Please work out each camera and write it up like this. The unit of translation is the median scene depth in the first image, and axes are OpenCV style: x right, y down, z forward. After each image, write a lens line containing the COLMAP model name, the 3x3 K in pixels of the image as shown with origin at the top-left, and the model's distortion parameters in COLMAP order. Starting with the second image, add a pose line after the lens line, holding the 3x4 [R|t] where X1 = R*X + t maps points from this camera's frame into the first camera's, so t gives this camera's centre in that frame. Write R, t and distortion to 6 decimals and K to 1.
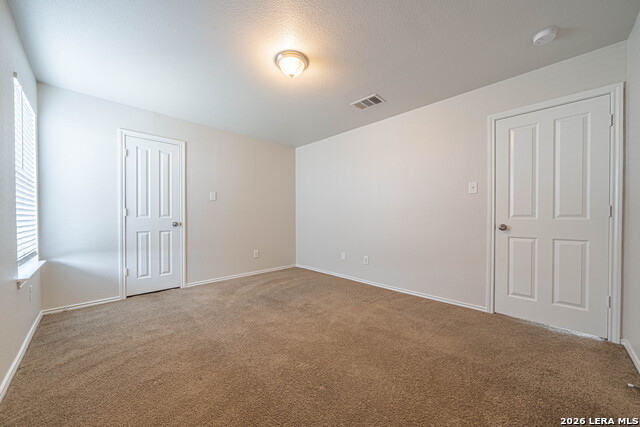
lens RADIAL K [[233.4, 0, 322.5], [0, 233.4, 216.6], [0, 0, 1]] dist [0.000339, 0.000085]
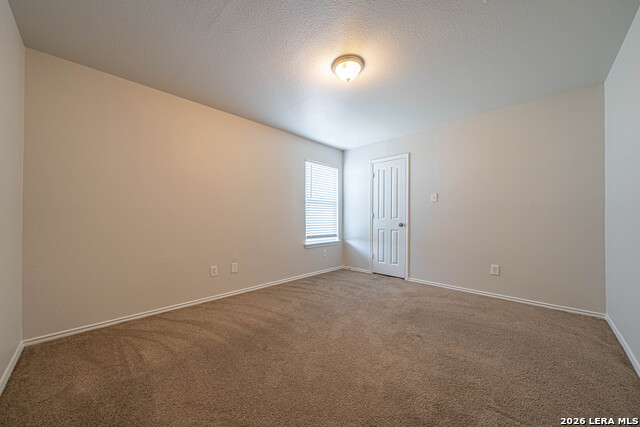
lens RADIAL K [[233.4, 0, 310.5], [0, 233.4, 216.4], [0, 0, 1]] dist [0.000339, 0.000085]
pose [[-0.008044, -0.004077, -0.999959, 0.674652], [0.001330, 0.999991, -0.004088, -0.007597], [0.999967, -0.001363, -0.008038, 0.641907]]
